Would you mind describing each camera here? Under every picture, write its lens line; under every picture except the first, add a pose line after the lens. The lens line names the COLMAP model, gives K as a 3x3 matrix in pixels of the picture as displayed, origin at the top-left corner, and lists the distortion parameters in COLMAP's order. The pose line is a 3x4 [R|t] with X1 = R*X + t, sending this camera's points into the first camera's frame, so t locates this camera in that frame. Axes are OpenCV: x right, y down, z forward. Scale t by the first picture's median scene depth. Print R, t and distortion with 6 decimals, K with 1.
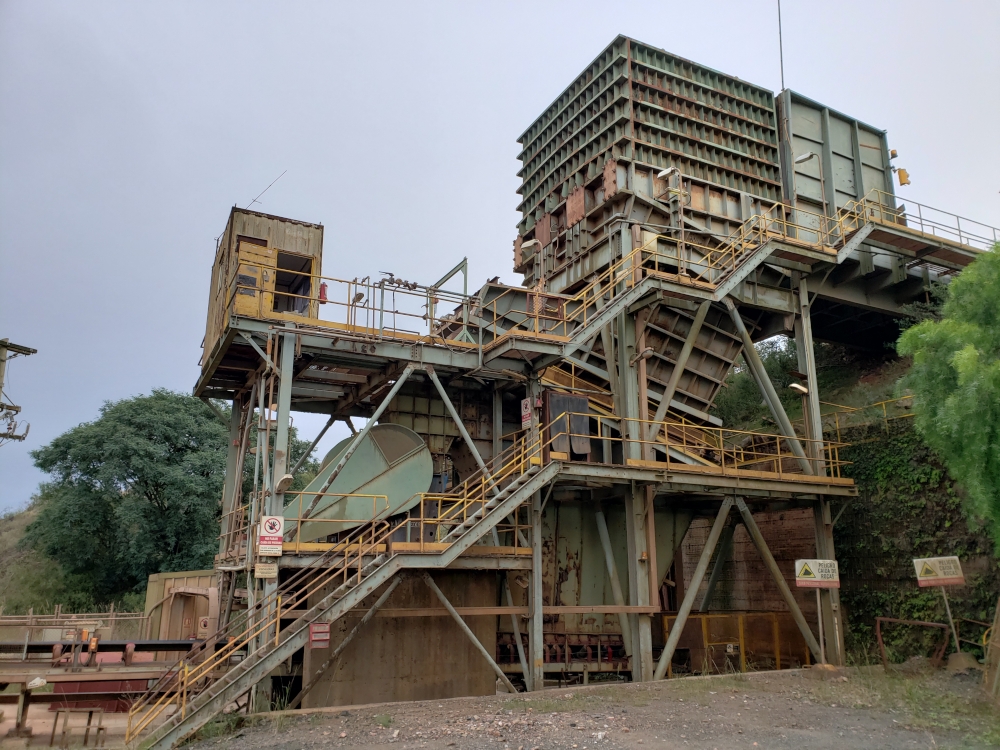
lens RADIAL K [[773.0, 0, 510.4], [0, 773.0, 375.8], [0, 0, 1]] dist [0.032847, -0.033806]
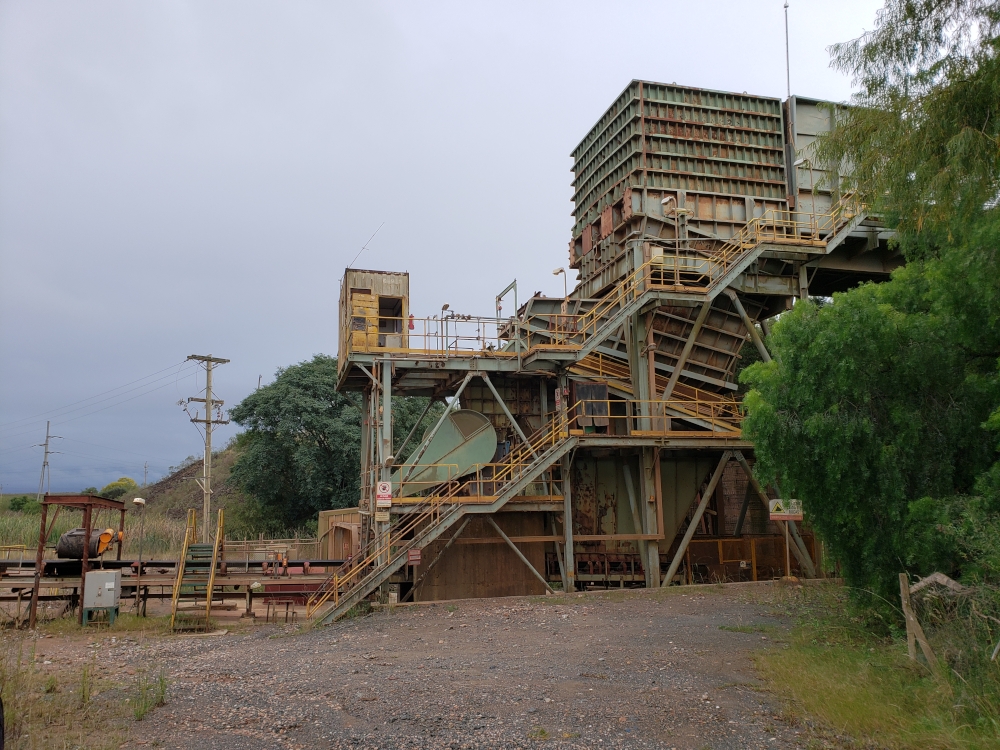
lens RADIAL K [[773.0, 0, 499.9], [0, 773.0, 370.2], [0, 0, 1]] dist [0.032847, -0.033806]
pose [[0.977971, -0.050716, -0.202484, 0.182718], [0.069820, 0.993640, 0.088345, -0.120439], [0.196716, -0.100536, 0.975292, -0.328932]]
